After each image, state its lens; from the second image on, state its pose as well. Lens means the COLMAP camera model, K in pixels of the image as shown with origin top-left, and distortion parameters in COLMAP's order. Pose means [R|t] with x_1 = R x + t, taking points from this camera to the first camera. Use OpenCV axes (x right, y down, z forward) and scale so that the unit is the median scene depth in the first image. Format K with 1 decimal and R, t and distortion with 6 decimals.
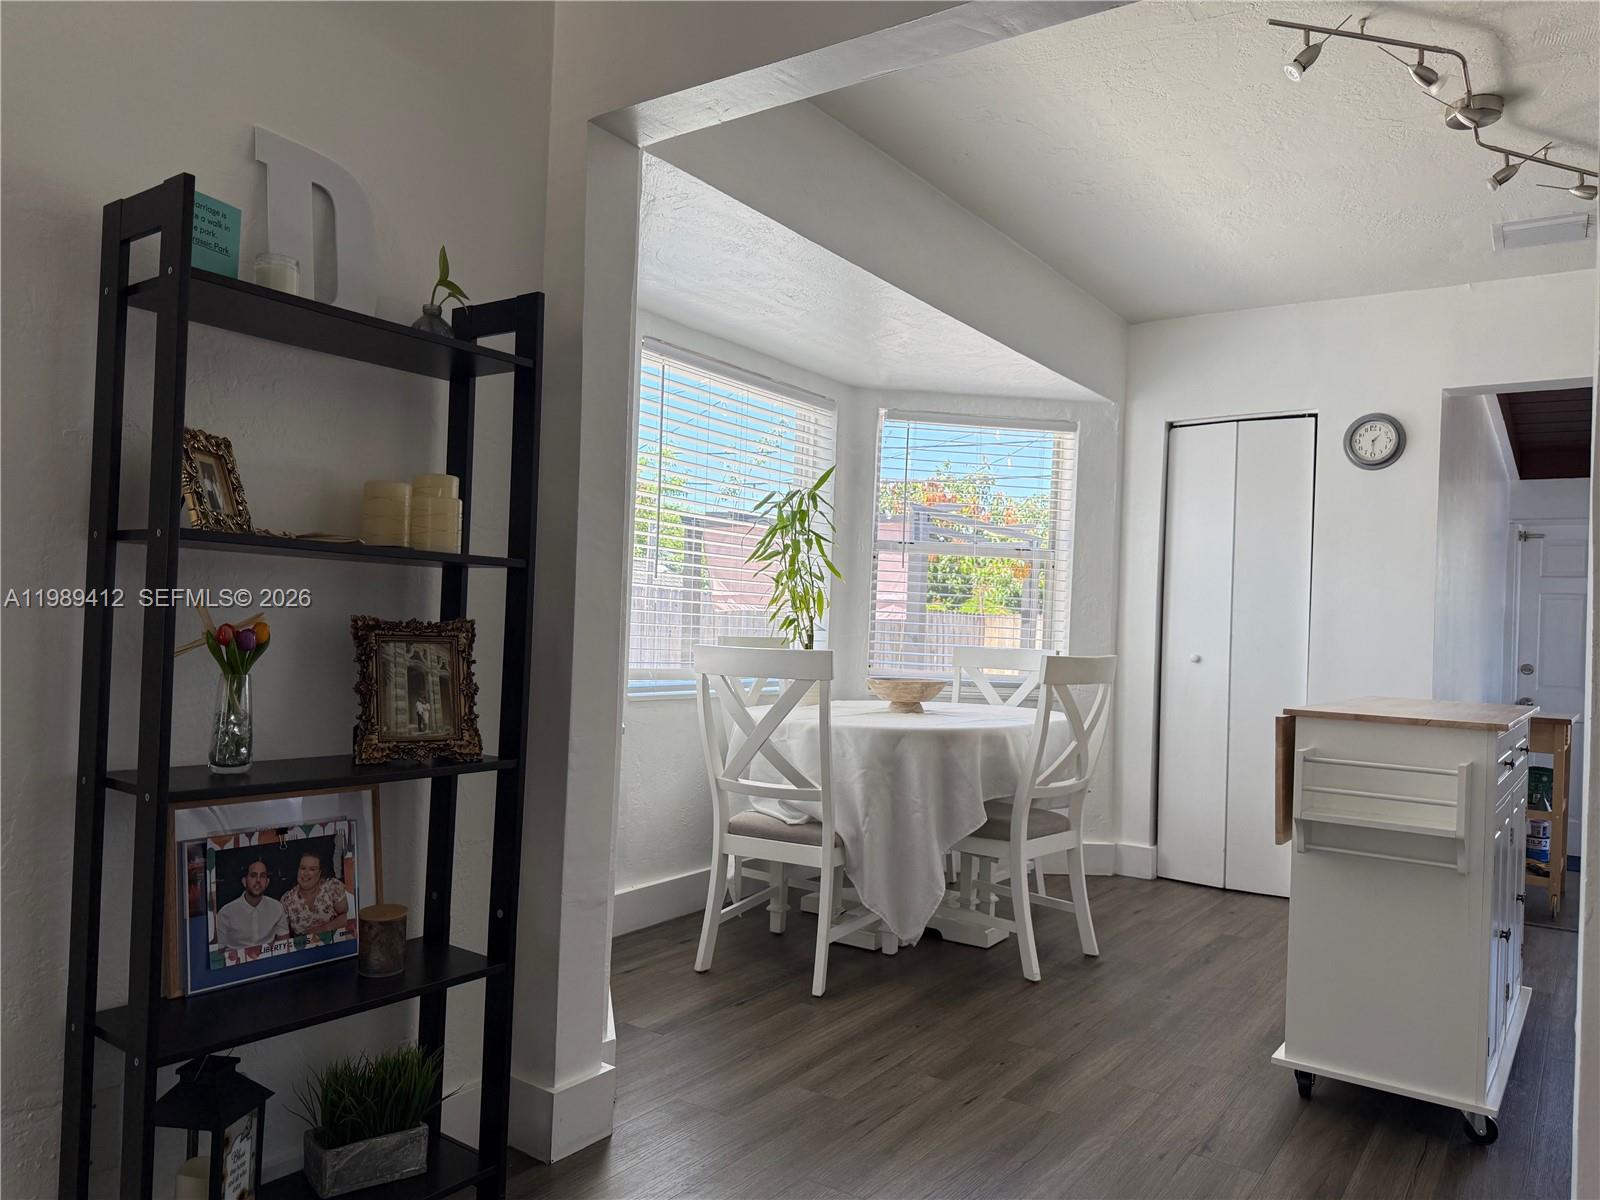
lens RADIAL K [[1140.1, 0, 798.1], [0, 1140.1, 615.0], [0, 0, 1]] dist [0.066817, -0.088045]
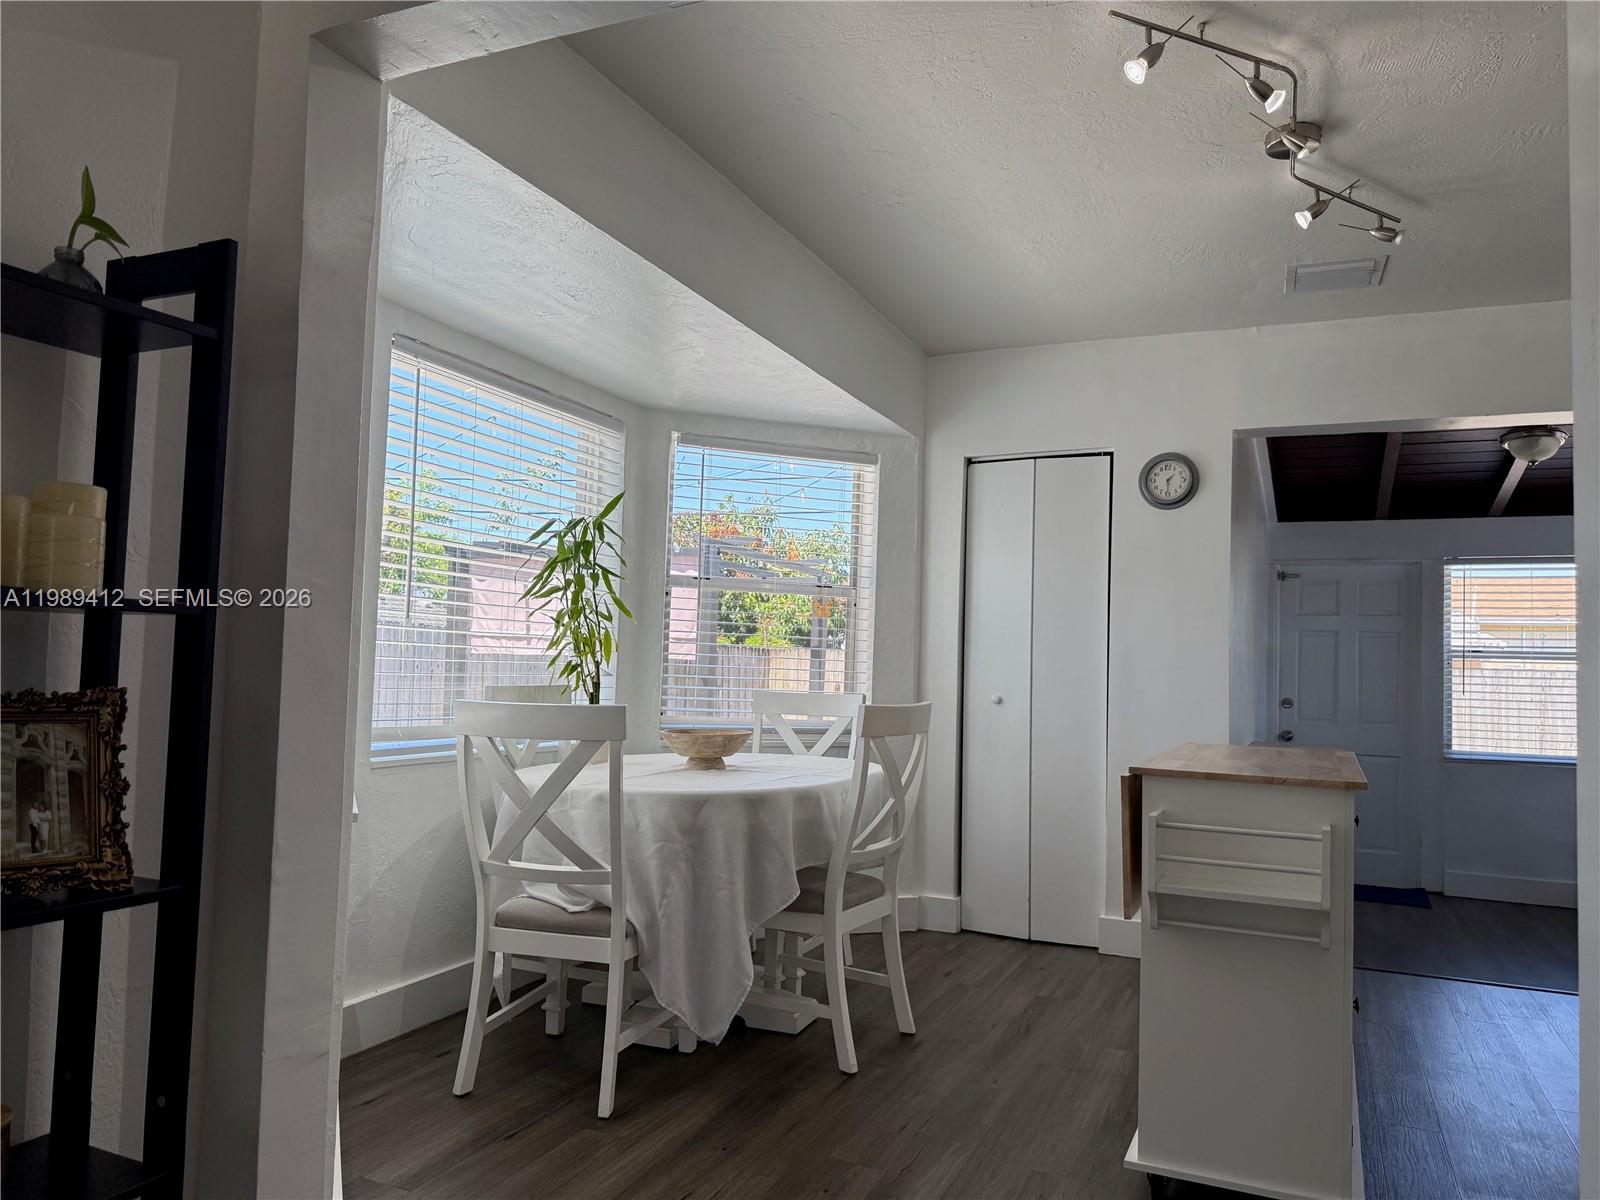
lens RADIAL K [[1140.1, 0, 804.5], [0, 1140.1, 608.4], [0, 0, 1]] dist [0.066817, -0.088045]
pose [[0.980318, 0.001690, 0.197419, -0.007756], [0.005092, 0.999414, -0.033843, -0.013804], [-0.197361, 0.034182, 0.979735, 0.155929]]
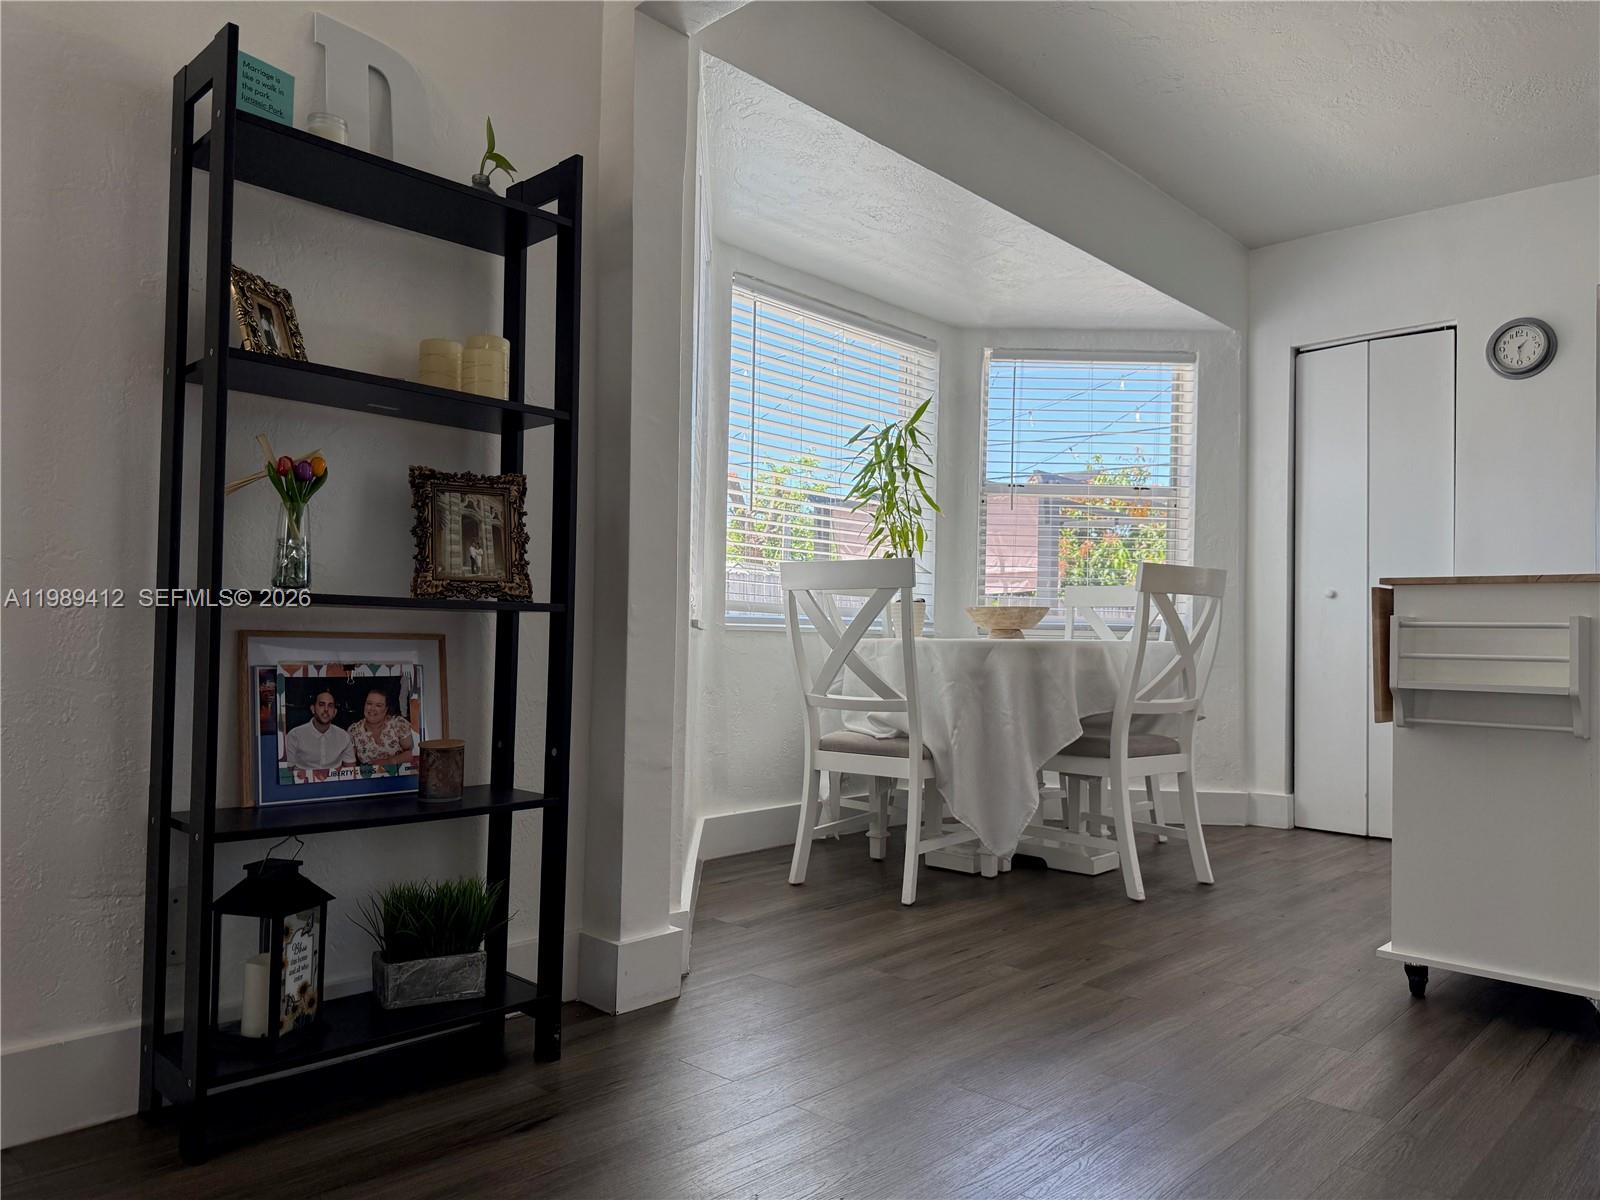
lens RADIAL K [[1140.1, 0, 792.2], [0, 1140.1, 609.4], [0, 0, 1]] dist [0.066817, -0.088045]
pose [[0.989874, -0.022386, -0.140174, 0.075198], [0.019754, 0.999602, -0.020143, 0.112505], [0.140569, 0.017170, 0.989922, 0.001464]]
